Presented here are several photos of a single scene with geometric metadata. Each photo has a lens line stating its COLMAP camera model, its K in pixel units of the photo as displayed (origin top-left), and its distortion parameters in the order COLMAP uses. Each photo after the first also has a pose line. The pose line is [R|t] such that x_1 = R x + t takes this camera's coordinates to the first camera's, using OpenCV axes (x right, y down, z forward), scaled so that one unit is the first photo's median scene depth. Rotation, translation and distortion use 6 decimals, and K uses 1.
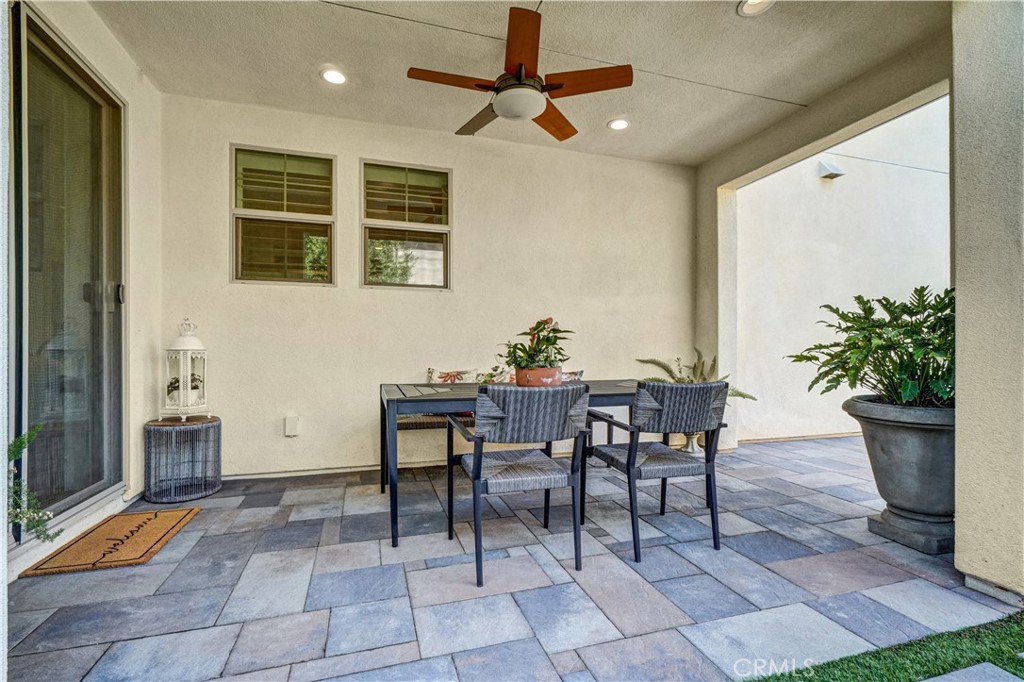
lens RADIAL K [[464.1, 0, 505.8], [0, 464.1, 343.0], [0, 0, 1]] dist [-0.002106, 0.002165]
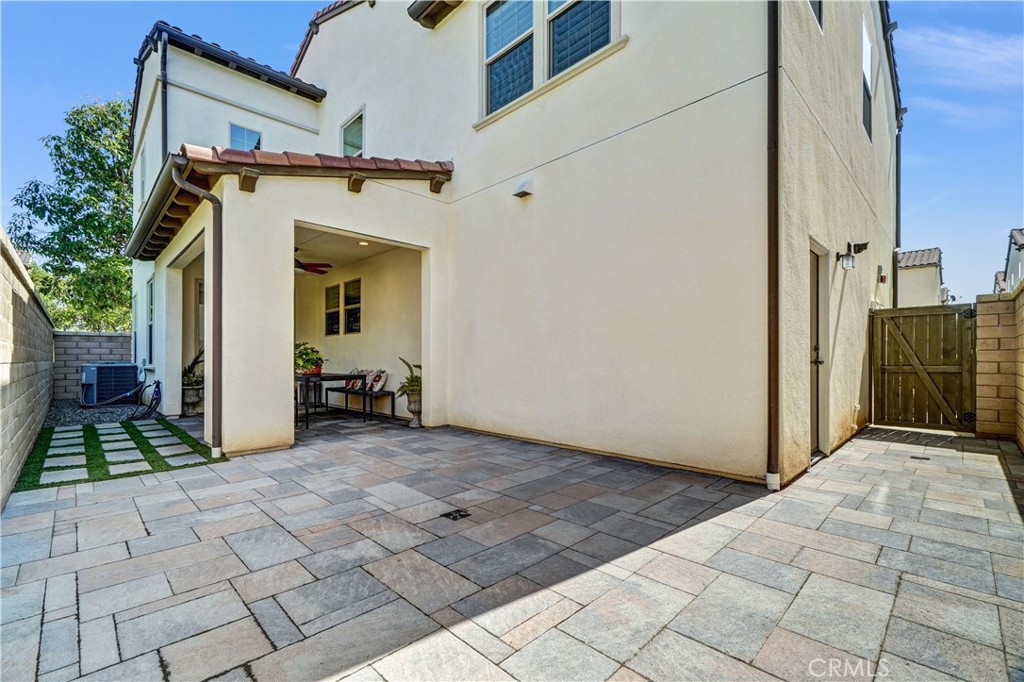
lens RADIAL K [[464.1, 0, 510.3], [0, 464.1, 348.0], [0, 0, 1]] dist [-0.002106, 0.002165]
pose [[0.441283, -0.024731, -0.897027, 2.781739], [0.013801, 0.999689, -0.020772, 0.020110], [0.897262, -0.003214, 0.441487, 0.854291]]
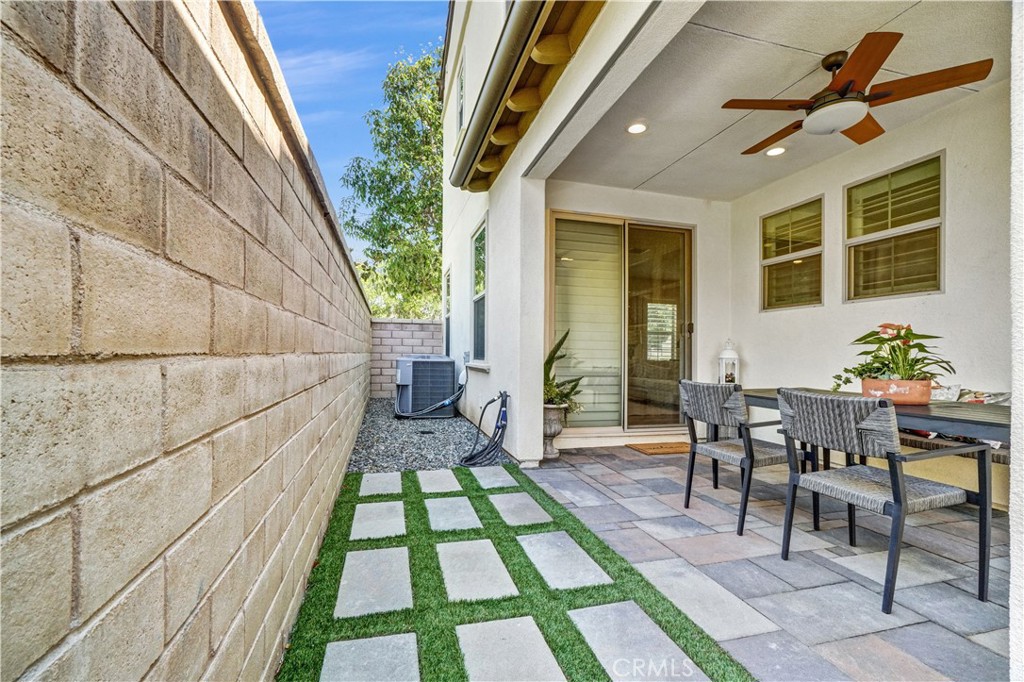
lens RADIAL K [[464.1, 0, 504.5], [0, 464.1, 348.6], [0, 0, 1]] dist [-0.002106, 0.002165]
pose [[-0.052672, -0.014426, -0.998508, 0.994861], [-0.004498, 0.999889, -0.014209, 0.009627], [0.998602, 0.003743, -0.052731, 0.306025]]
